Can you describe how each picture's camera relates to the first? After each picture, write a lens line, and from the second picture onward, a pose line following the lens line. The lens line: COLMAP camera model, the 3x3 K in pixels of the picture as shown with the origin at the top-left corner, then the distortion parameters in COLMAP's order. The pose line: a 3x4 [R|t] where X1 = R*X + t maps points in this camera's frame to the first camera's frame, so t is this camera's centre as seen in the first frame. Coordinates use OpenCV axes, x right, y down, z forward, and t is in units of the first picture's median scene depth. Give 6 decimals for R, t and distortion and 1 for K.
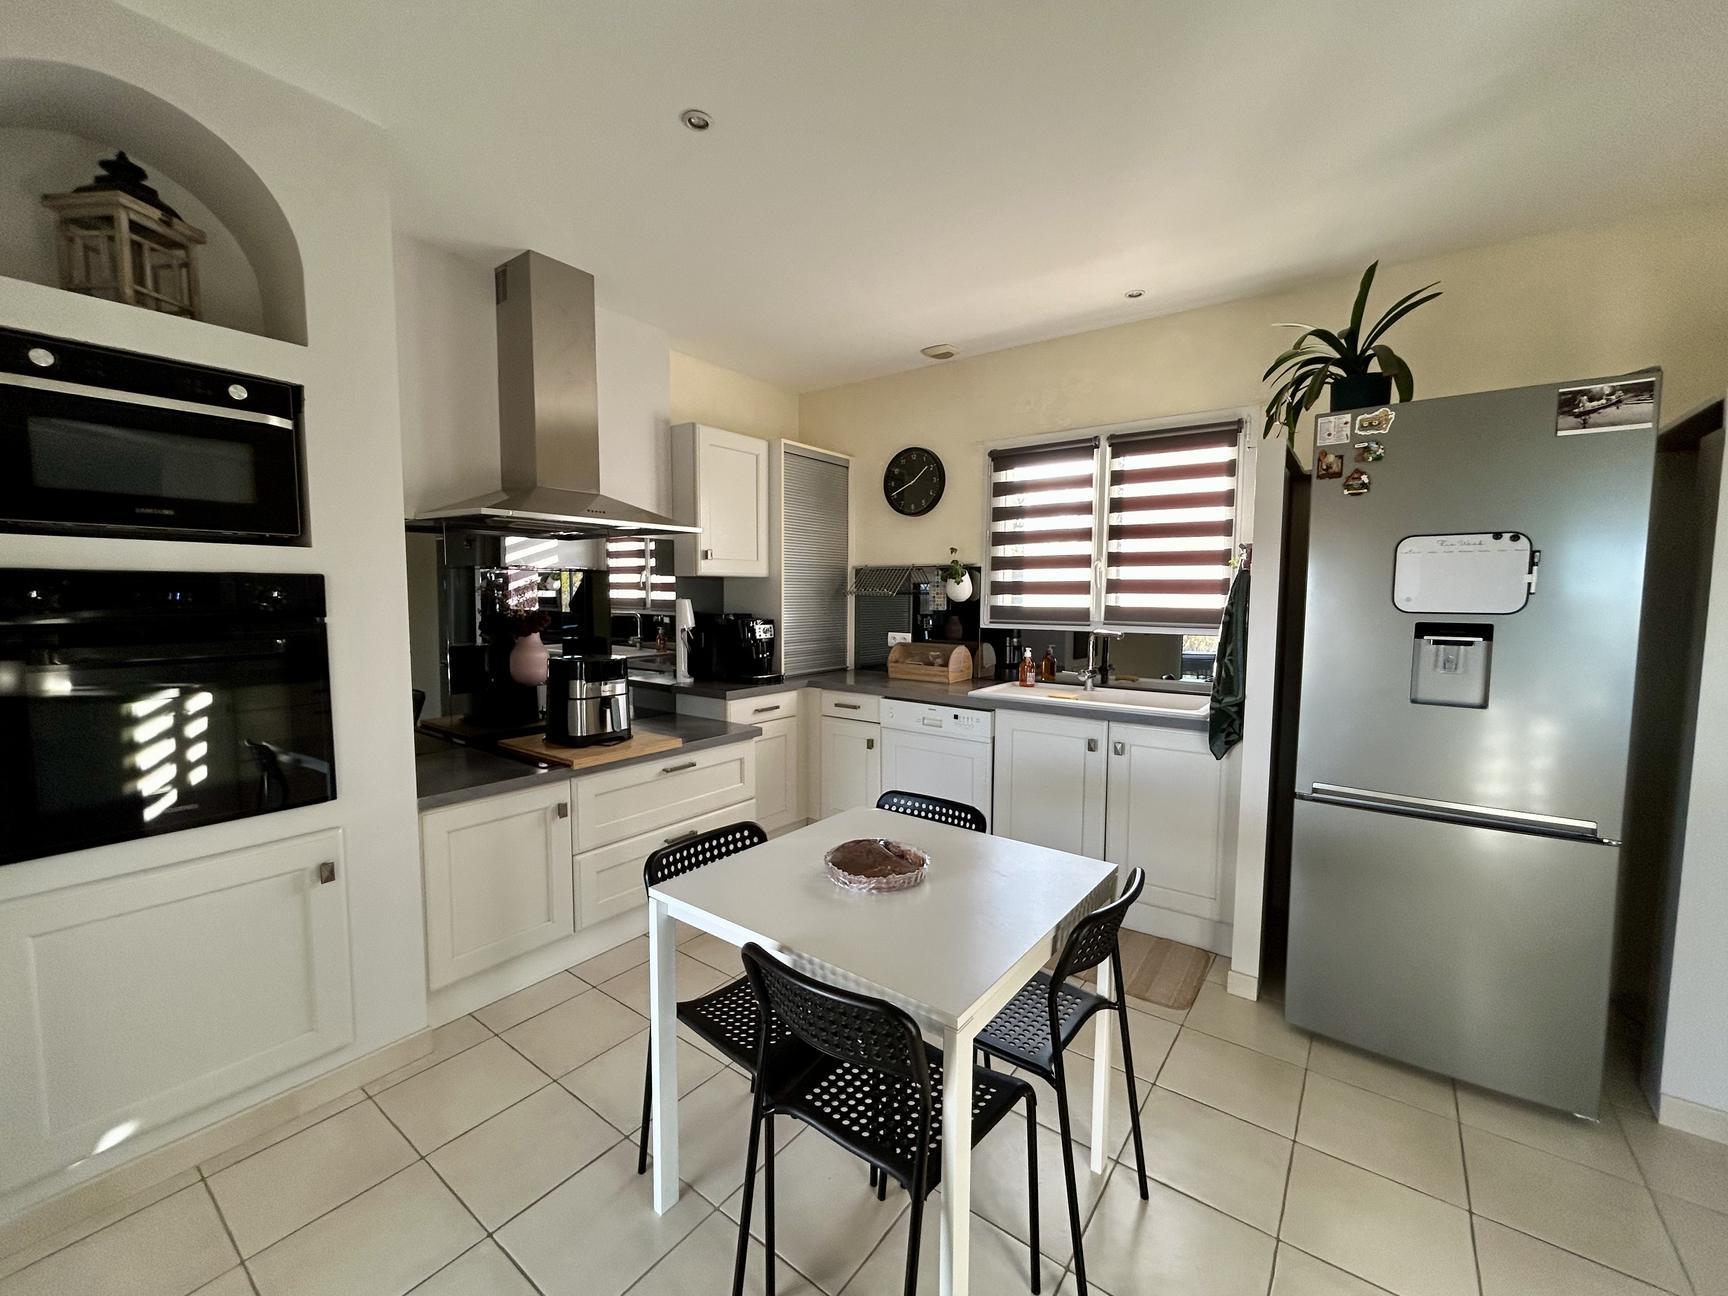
lens RADIAL K [[705.1, 0, 865.0], [0, 705.1, 655.8], [0, 0, 1]] dist [-0.001425, 0.000335]
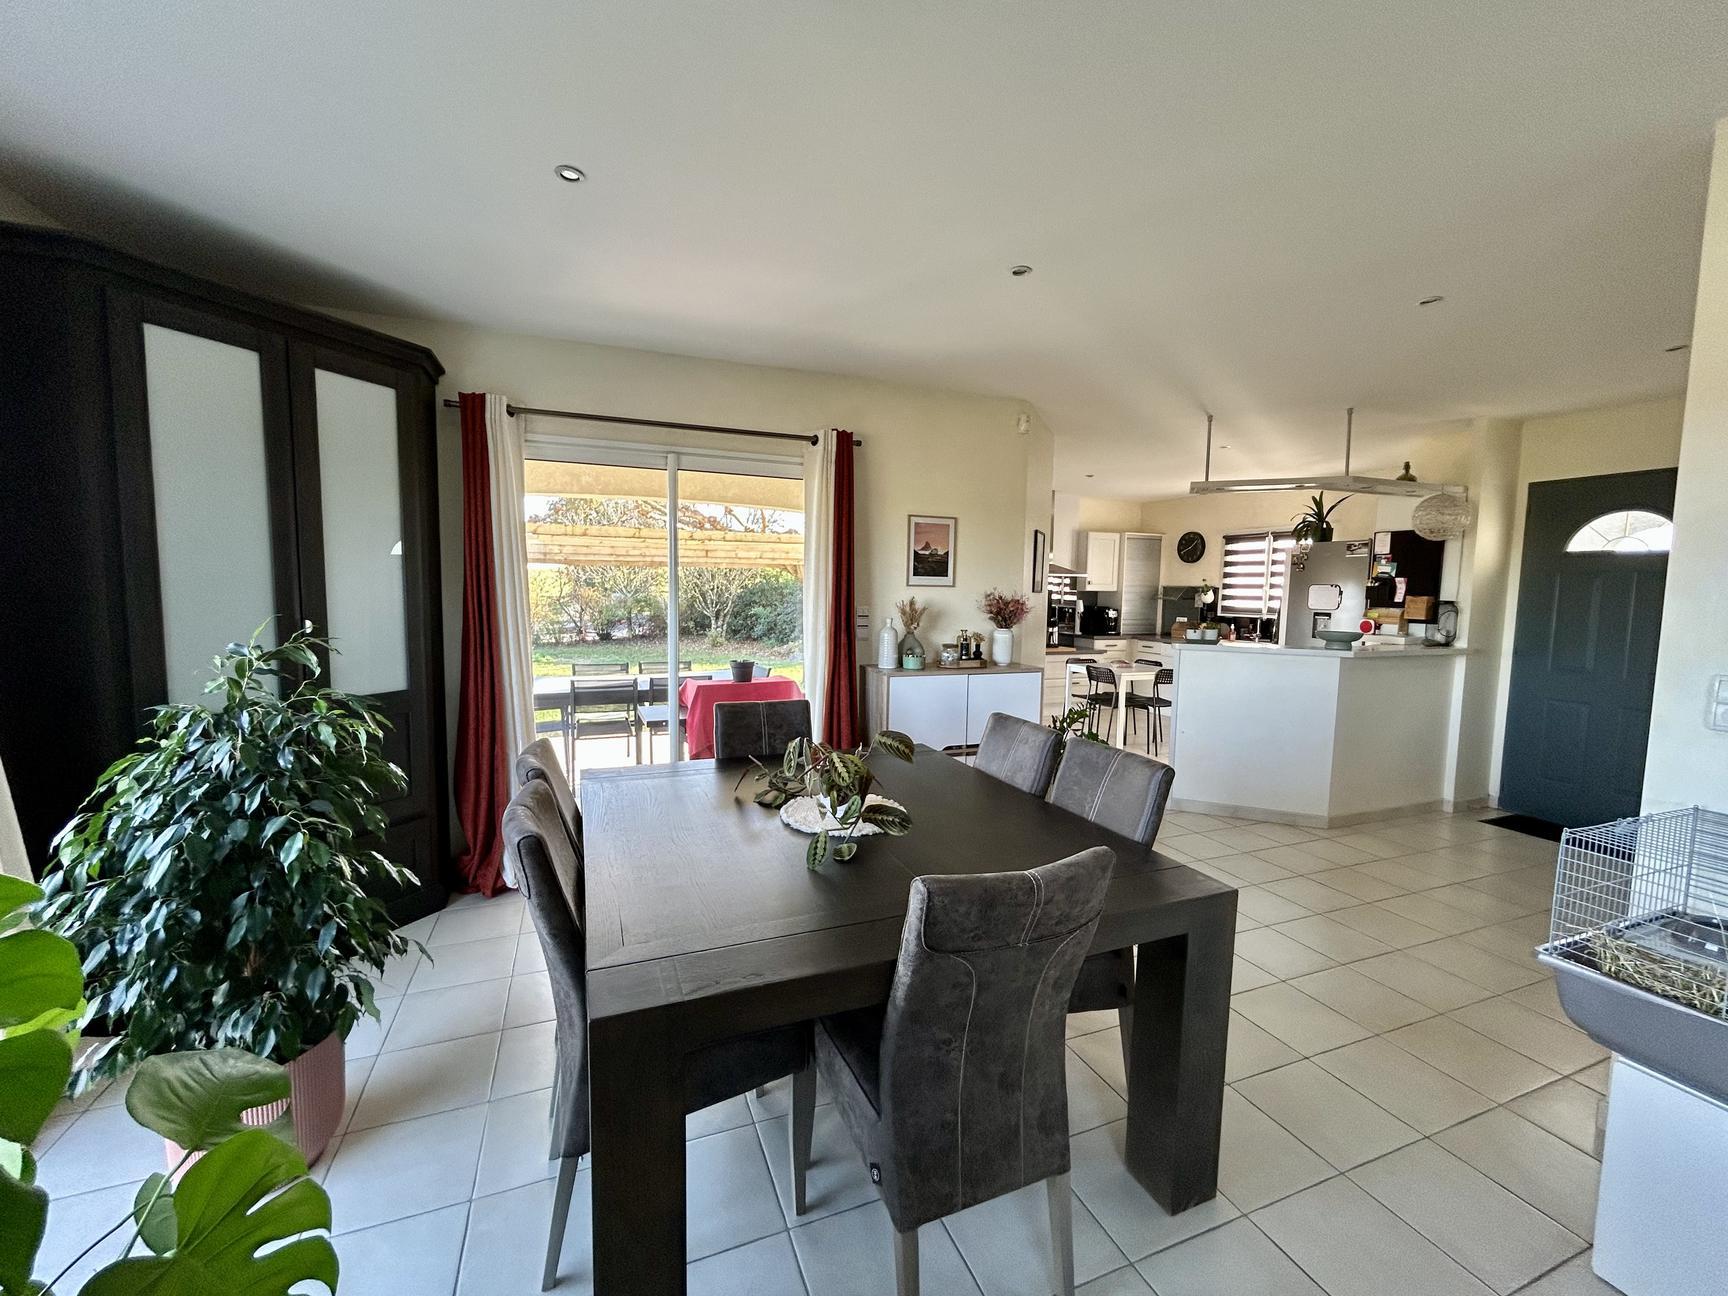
lens RADIAL K [[705.1, 0, 860.0], [0, 705.1, 650.0], [0, 0, 1]] dist [-0.001425, 0.000335]
pose [[0.848994, 0.055375, -0.525493, 0.397510], [-0.058456, 0.998232, 0.010747, 0.113204], [0.525159, 0.021594, 0.850730, -1.504460]]
